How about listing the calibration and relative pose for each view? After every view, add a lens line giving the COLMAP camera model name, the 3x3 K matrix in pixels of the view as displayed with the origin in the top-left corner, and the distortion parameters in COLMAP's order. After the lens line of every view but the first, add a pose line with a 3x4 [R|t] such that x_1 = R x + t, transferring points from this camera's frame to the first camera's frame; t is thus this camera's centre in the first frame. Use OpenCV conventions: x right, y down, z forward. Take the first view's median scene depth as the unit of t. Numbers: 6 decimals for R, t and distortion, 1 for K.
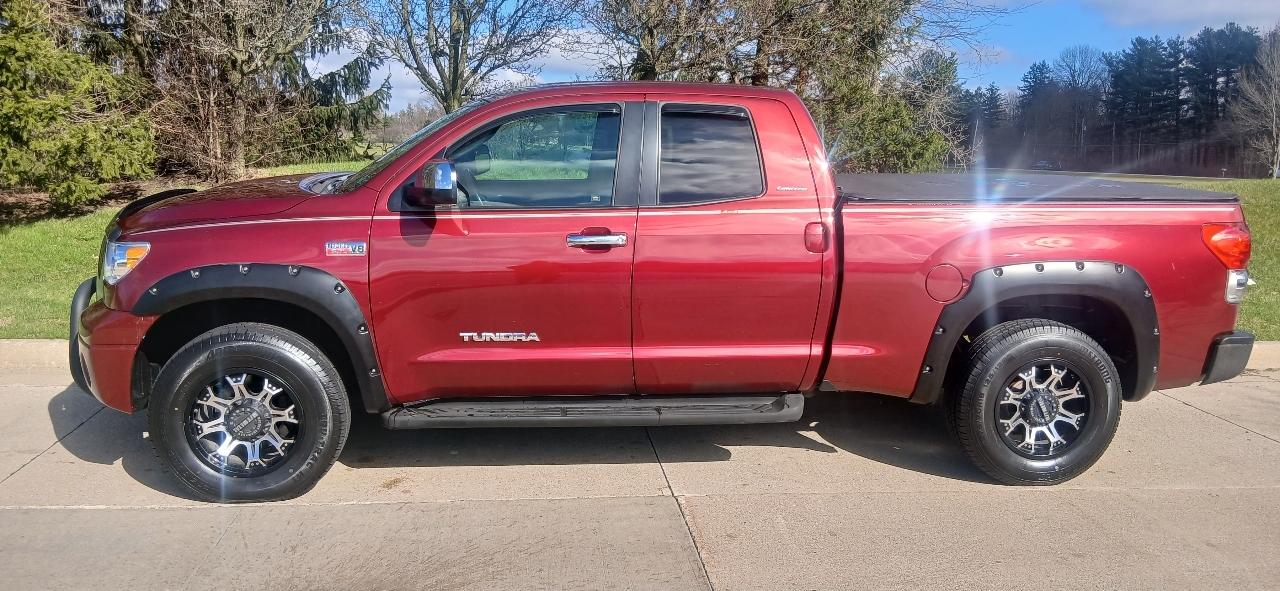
lens RADIAL K [[965.1, 0, 651.0], [0, 965.1, 295.2], [0, 0, 1]] dist [0.114553, -0.196461]
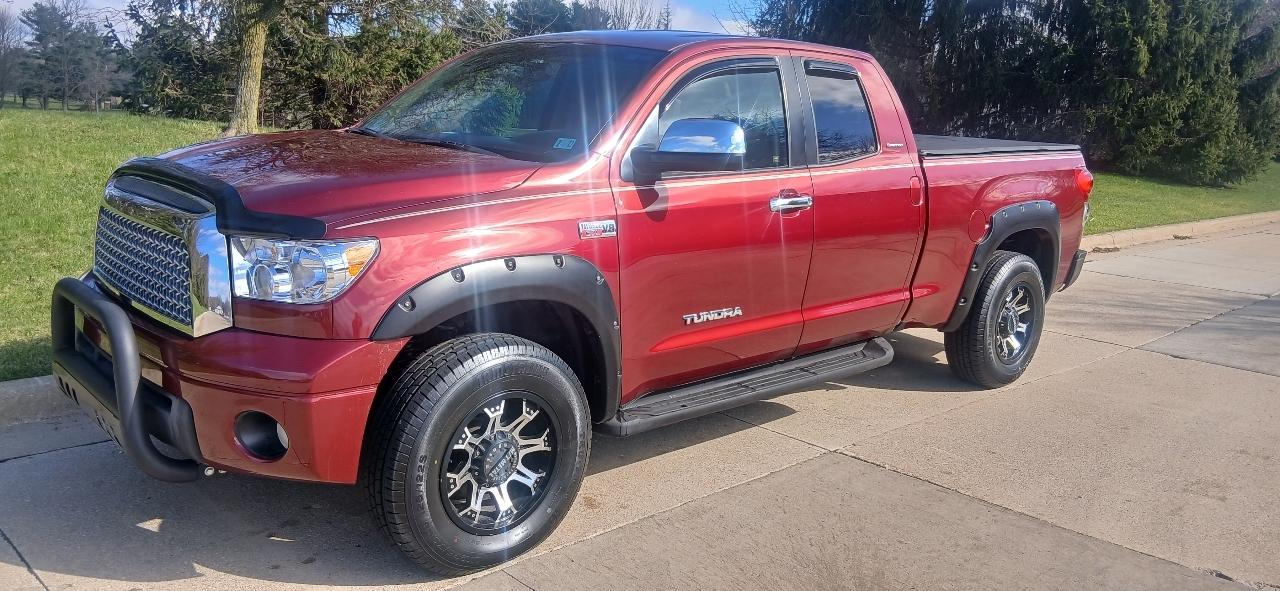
lens RADIAL K [[963.3, 0, 639.6], [0, 963.3, 294.4], [0, 0, 1]] dist [0.116543, -0.199681]
pose [[0.803005, -0.103905, 0.586844, -0.703543], [0.074115, 0.994451, 0.074661, -0.046393], [-0.591345, -0.016459, 0.806251, 0.299502]]
